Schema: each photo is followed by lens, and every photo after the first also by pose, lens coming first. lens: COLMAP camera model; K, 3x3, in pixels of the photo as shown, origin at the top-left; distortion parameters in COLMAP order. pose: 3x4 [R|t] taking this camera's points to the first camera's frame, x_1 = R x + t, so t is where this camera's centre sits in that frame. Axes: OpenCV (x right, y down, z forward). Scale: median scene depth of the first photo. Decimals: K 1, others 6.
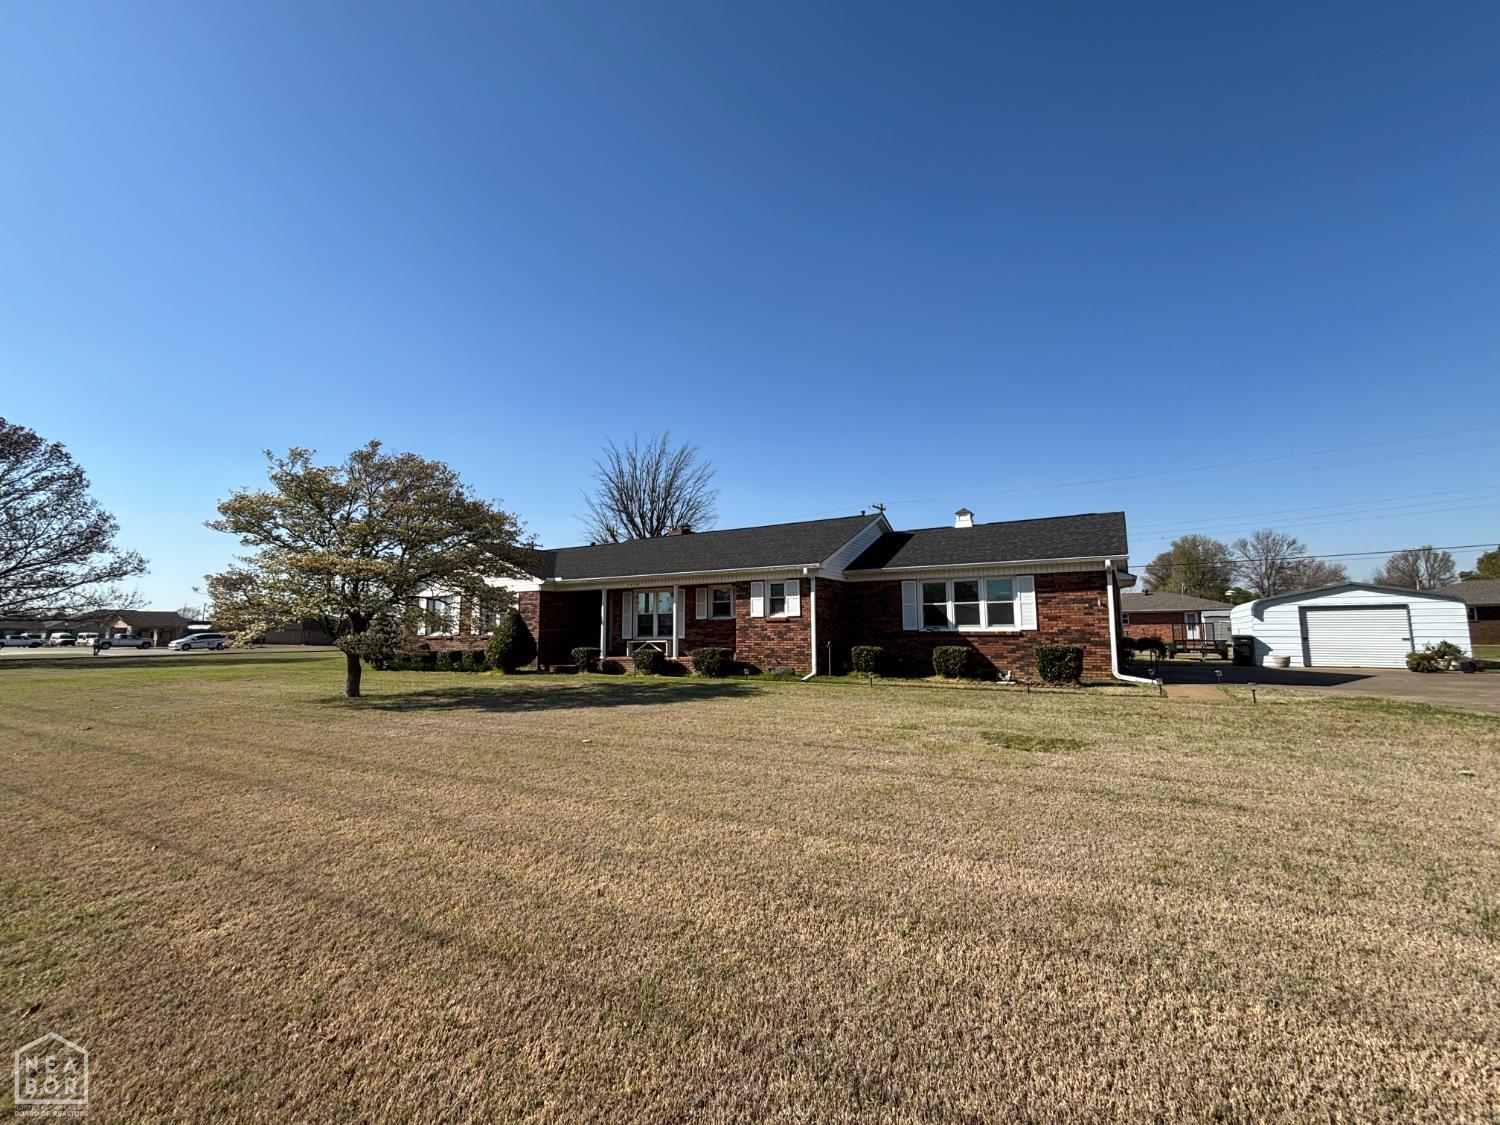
lens RADIAL K [[649.4, 0, 750.0], [0, 649.4, 562.5], [0, 0, 1]] dist [0.059465, -0.000082]
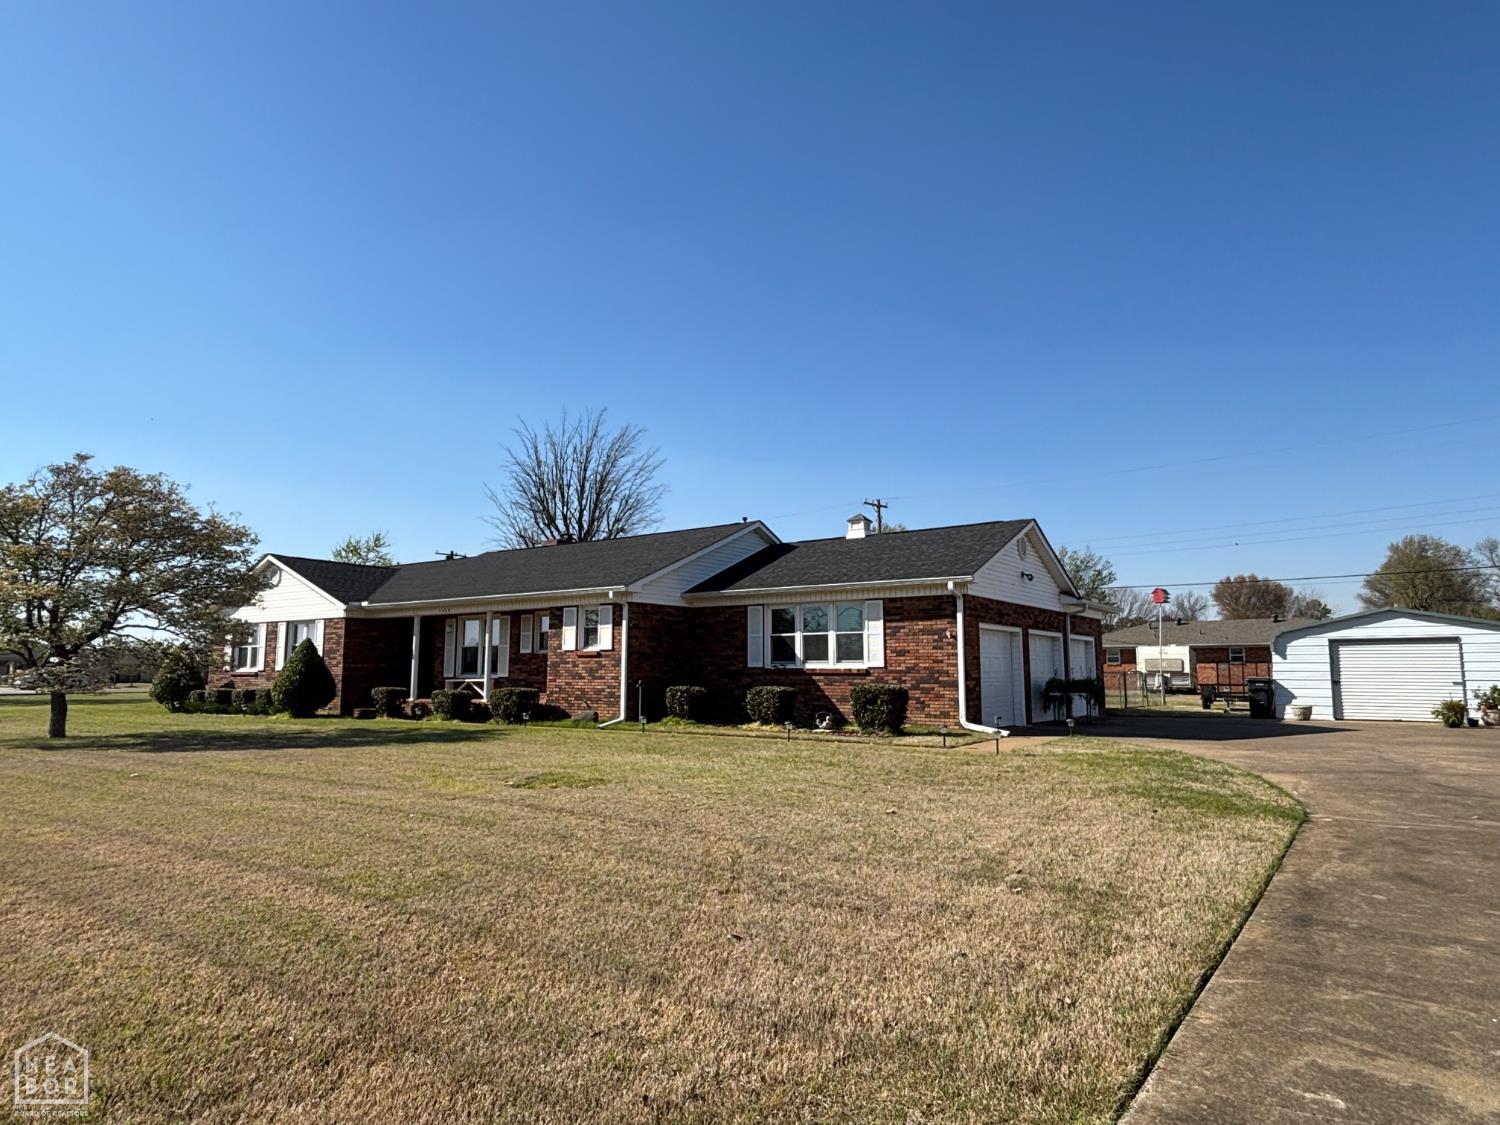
lens RADIAL K [[930.3, 0, 750.0], [0, 930.3, 562.5], [0, 0, 1]] dist [0.063356, -0.001592]
pose [[0.994763, -0.004350, -0.102116, 0.362267], [0.003254, 0.999935, -0.010891, -0.014037], [0.102157, 0.010502, 0.994713, -0.154703]]
